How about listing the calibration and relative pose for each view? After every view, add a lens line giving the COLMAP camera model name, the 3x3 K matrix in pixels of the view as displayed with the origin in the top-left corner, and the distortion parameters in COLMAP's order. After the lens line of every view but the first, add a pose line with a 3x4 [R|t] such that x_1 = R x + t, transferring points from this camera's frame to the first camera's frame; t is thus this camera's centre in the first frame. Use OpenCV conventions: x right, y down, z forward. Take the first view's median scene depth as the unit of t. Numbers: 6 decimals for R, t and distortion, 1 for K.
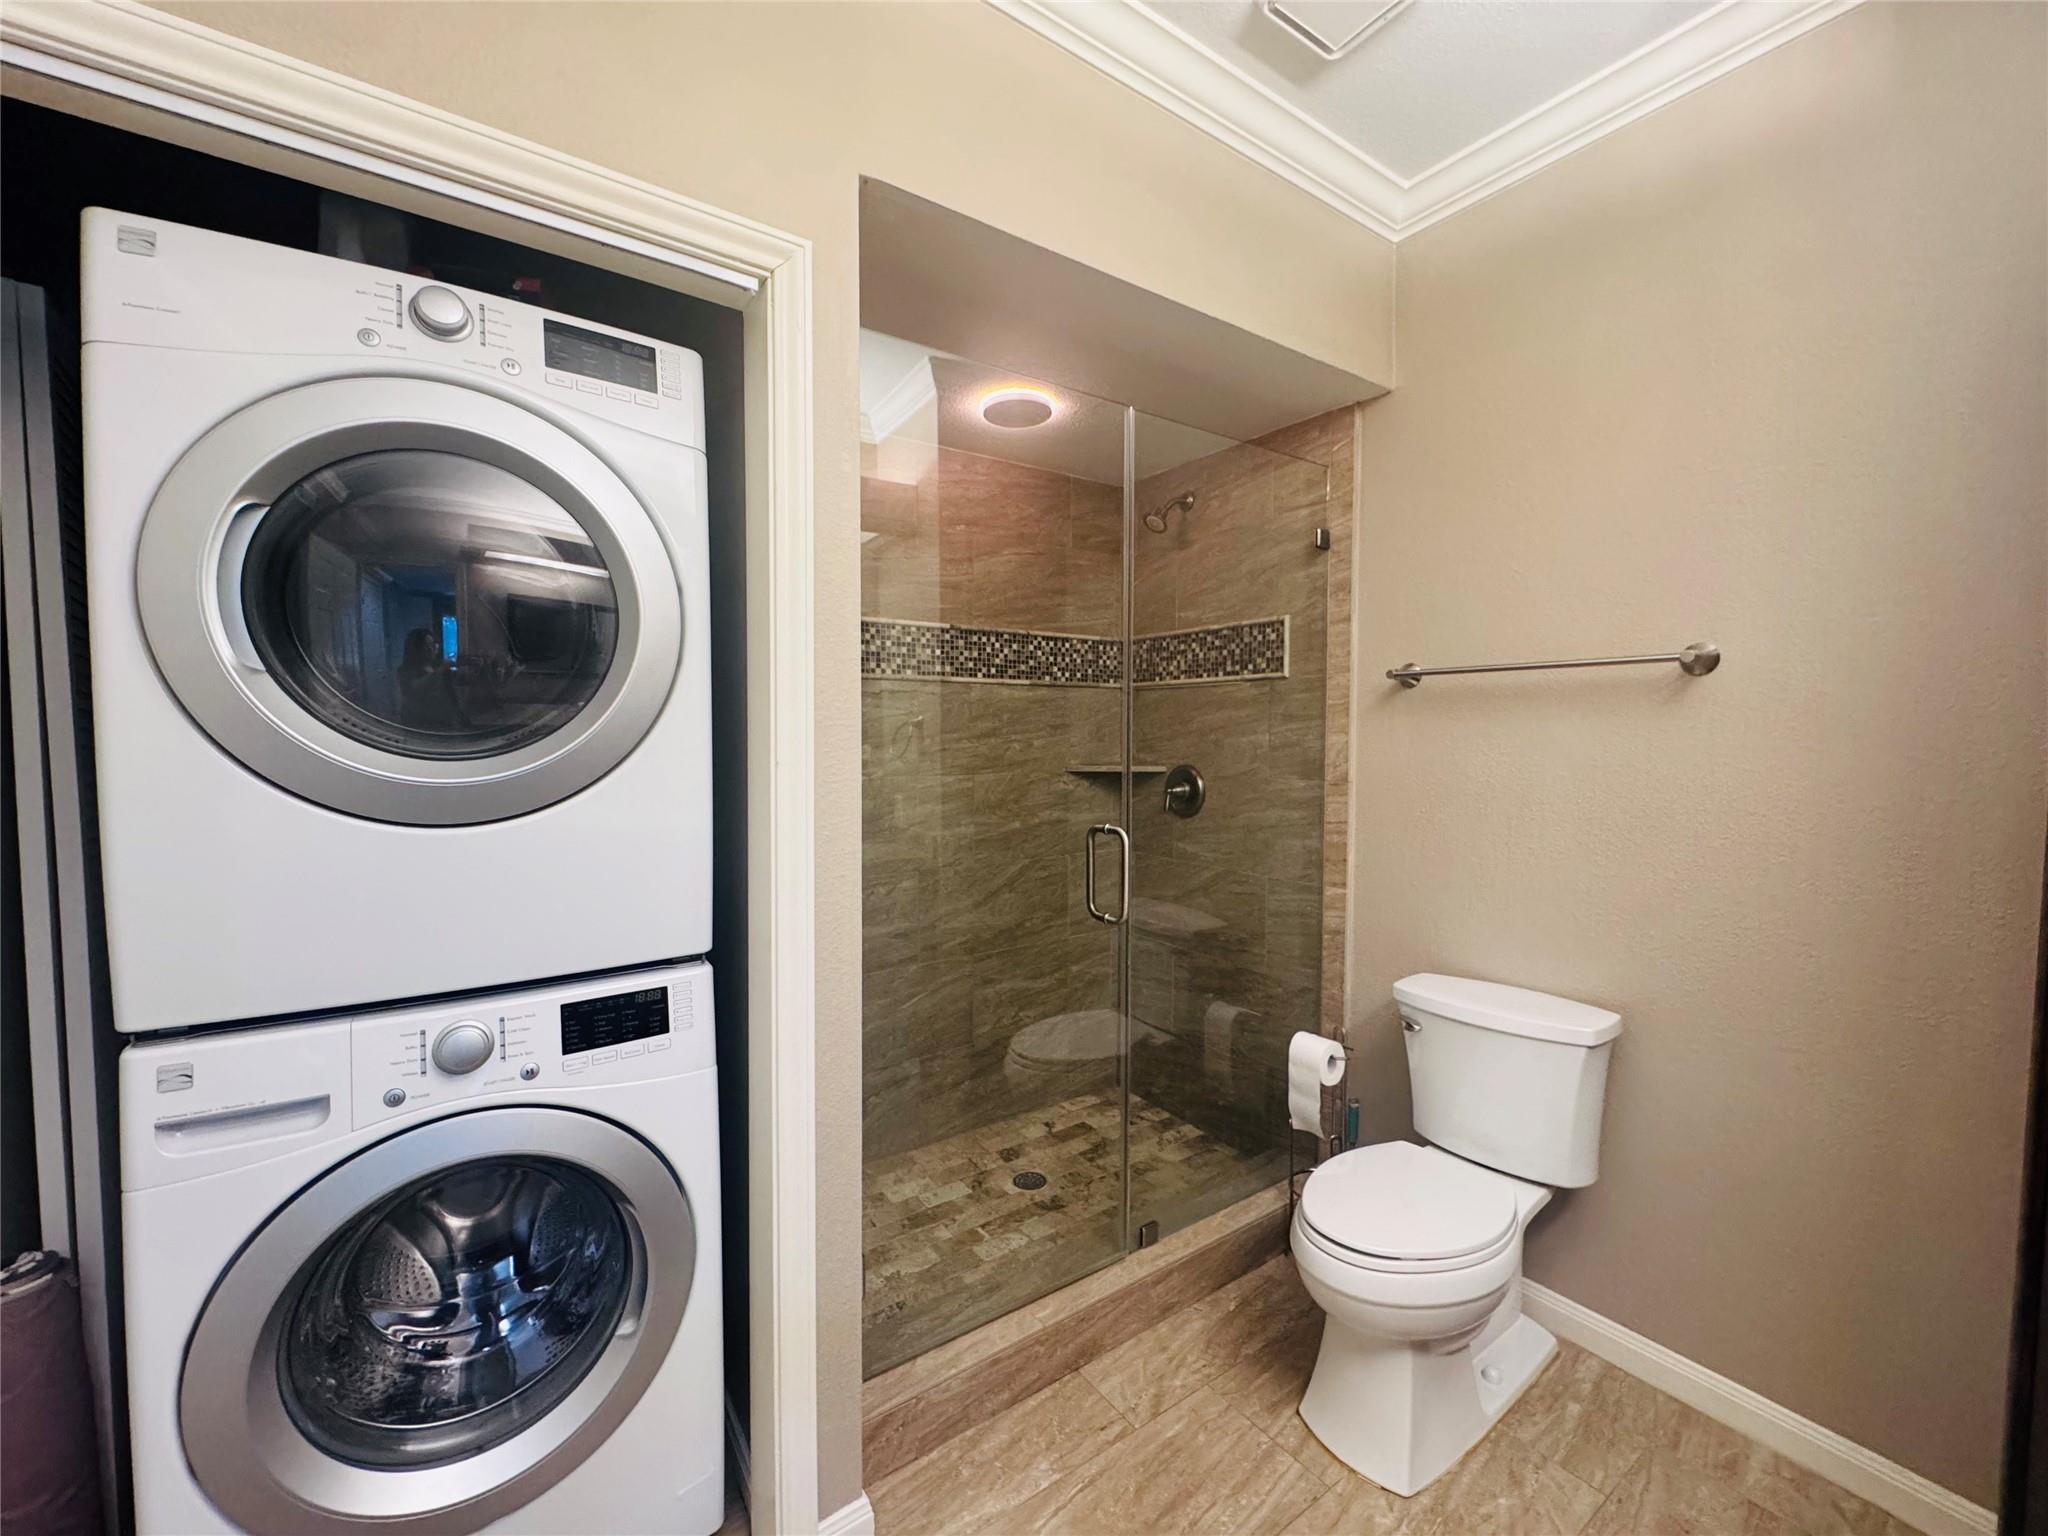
lens RADIAL K [[823.5, 0, 1023.1], [0, 823.5, 768.9], [0, 0, 1]] dist [-0.001780, 0.000189]
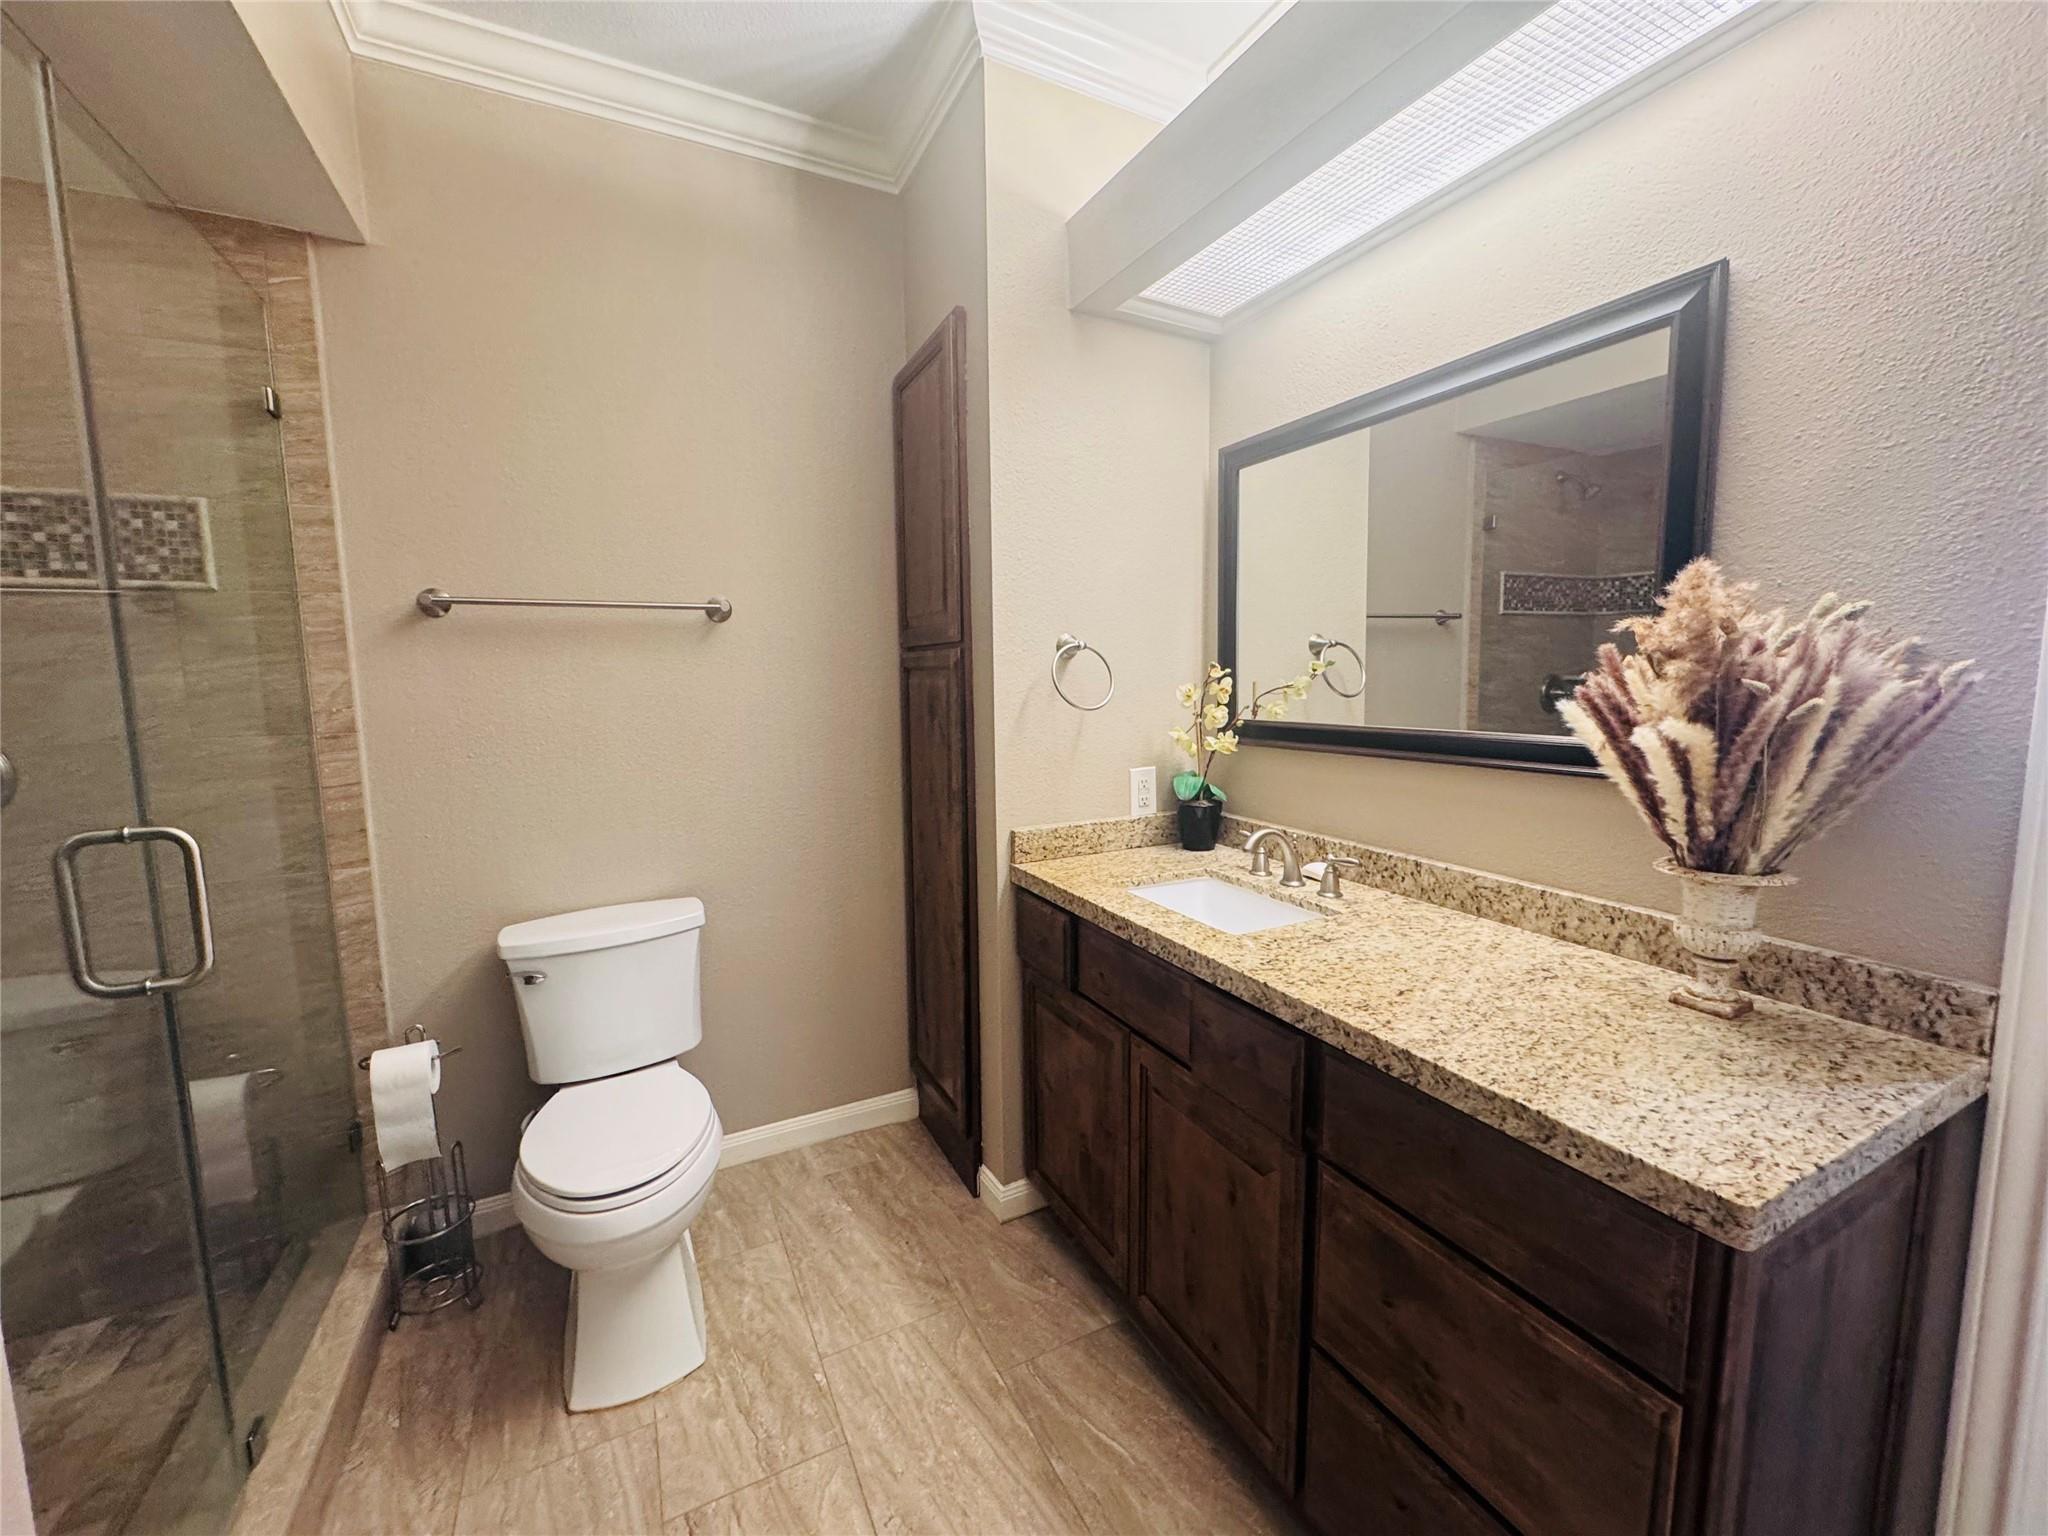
lens RADIAL K [[823.5, 0, 1027.0], [0, 823.5, 769.0], [0, 0, 1]] dist [-0.001780, 0.000189]
pose [[0.135219, -0.118693, 0.983681, -0.300666], [0.057298, 0.992074, 0.111829, -0.000604], [-0.989158, 0.041242, 0.140948, 0.248838]]
